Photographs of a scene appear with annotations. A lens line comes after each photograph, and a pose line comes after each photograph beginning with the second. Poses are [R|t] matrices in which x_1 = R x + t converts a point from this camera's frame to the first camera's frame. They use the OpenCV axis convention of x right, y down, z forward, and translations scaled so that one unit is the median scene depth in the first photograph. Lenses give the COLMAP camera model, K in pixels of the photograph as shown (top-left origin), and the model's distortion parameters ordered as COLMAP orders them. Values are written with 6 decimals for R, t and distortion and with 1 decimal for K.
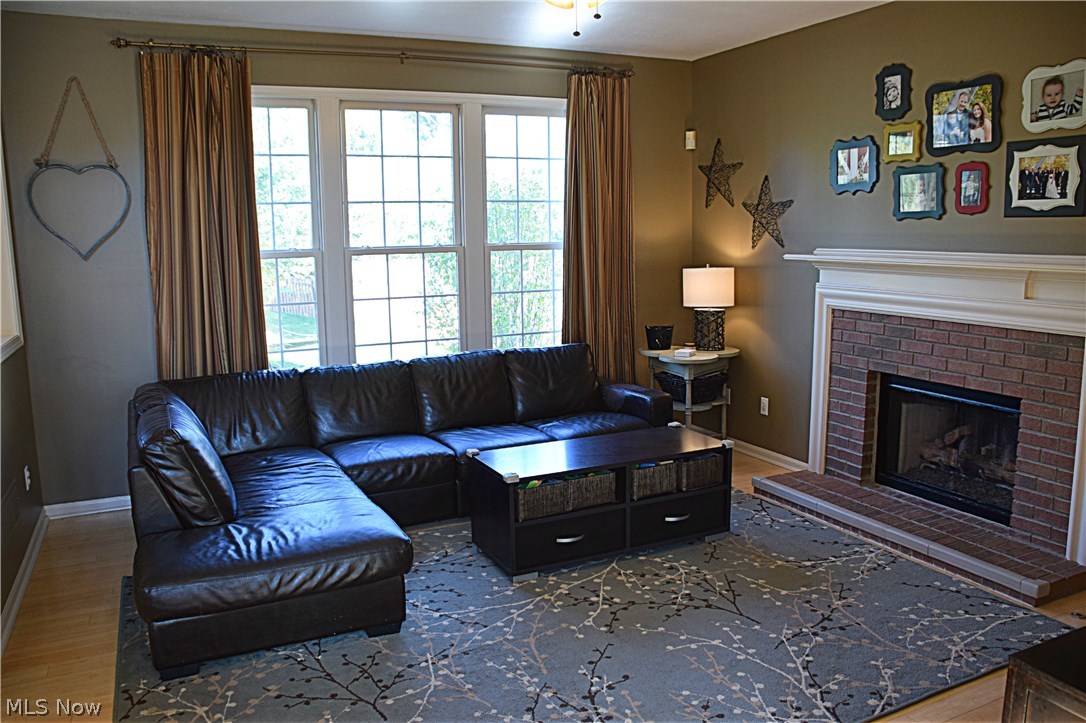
lens RADIAL K [[853.7, 0, 544.1], [0, 853.7, 364.6], [0, 0, 1]] dist [-0.156896, 0.100649]
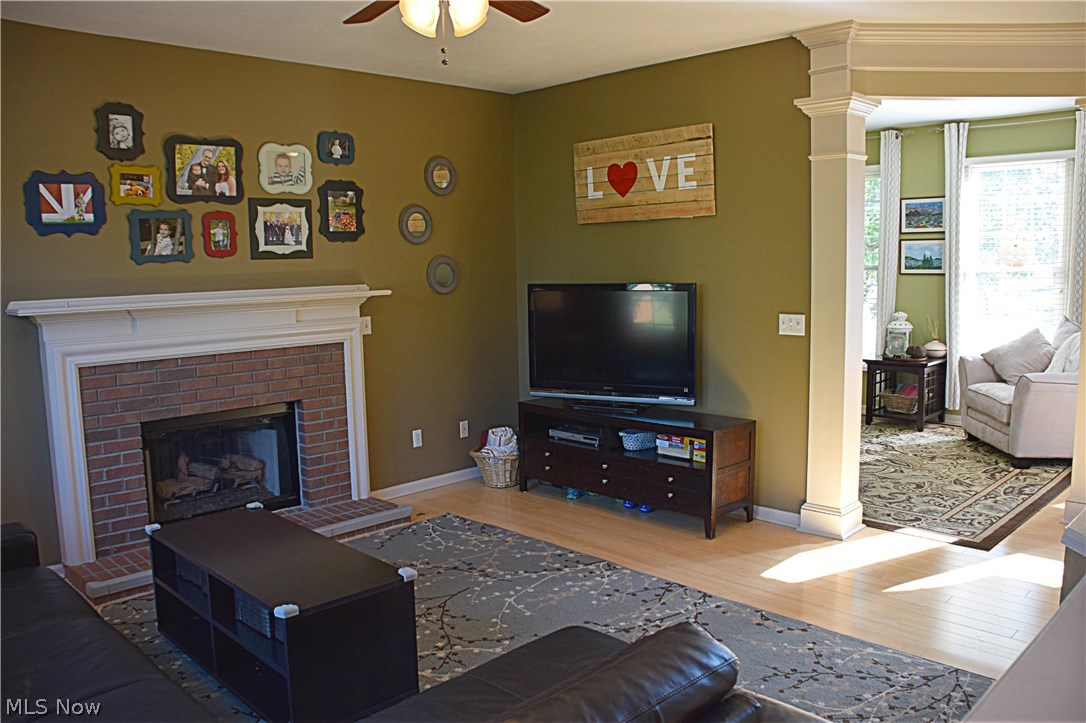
lens RADIAL K [[853.7, 0, 546.0], [0, 853.7, 365.7], [0, 0, 1]] dist [-0.156896, 0.100649]
pose [[-0.333316, -0.094101, 0.938107, -0.675095], [0.170192, 0.972656, 0.158037, -0.134043], [-0.927327, 0.212335, -0.308186, 0.907449]]
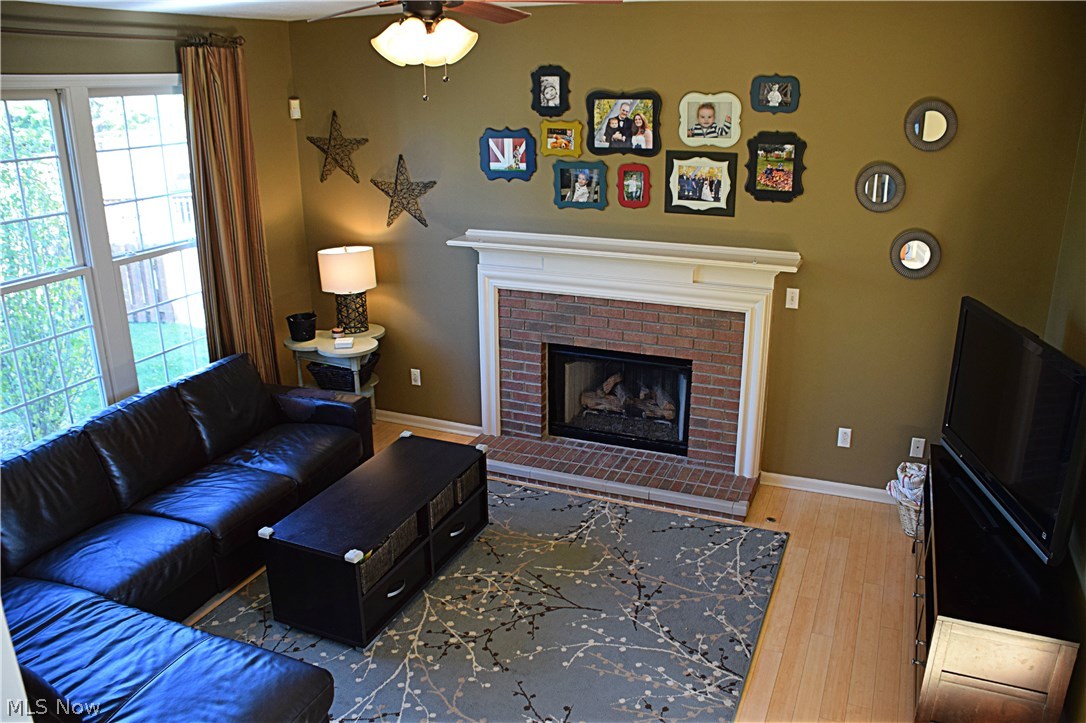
lens RADIAL K [[853.7, 0, 544.6], [0, 853.7, 363.6], [0, 0, 1]] dist [-0.156896, 0.100649]
pose [[0.749572, -0.201315, 0.630567, -0.359080], [0.099568, 0.976082, 0.193264, -0.199173], [-0.654392, -0.082080, 0.751688, 0.144555]]
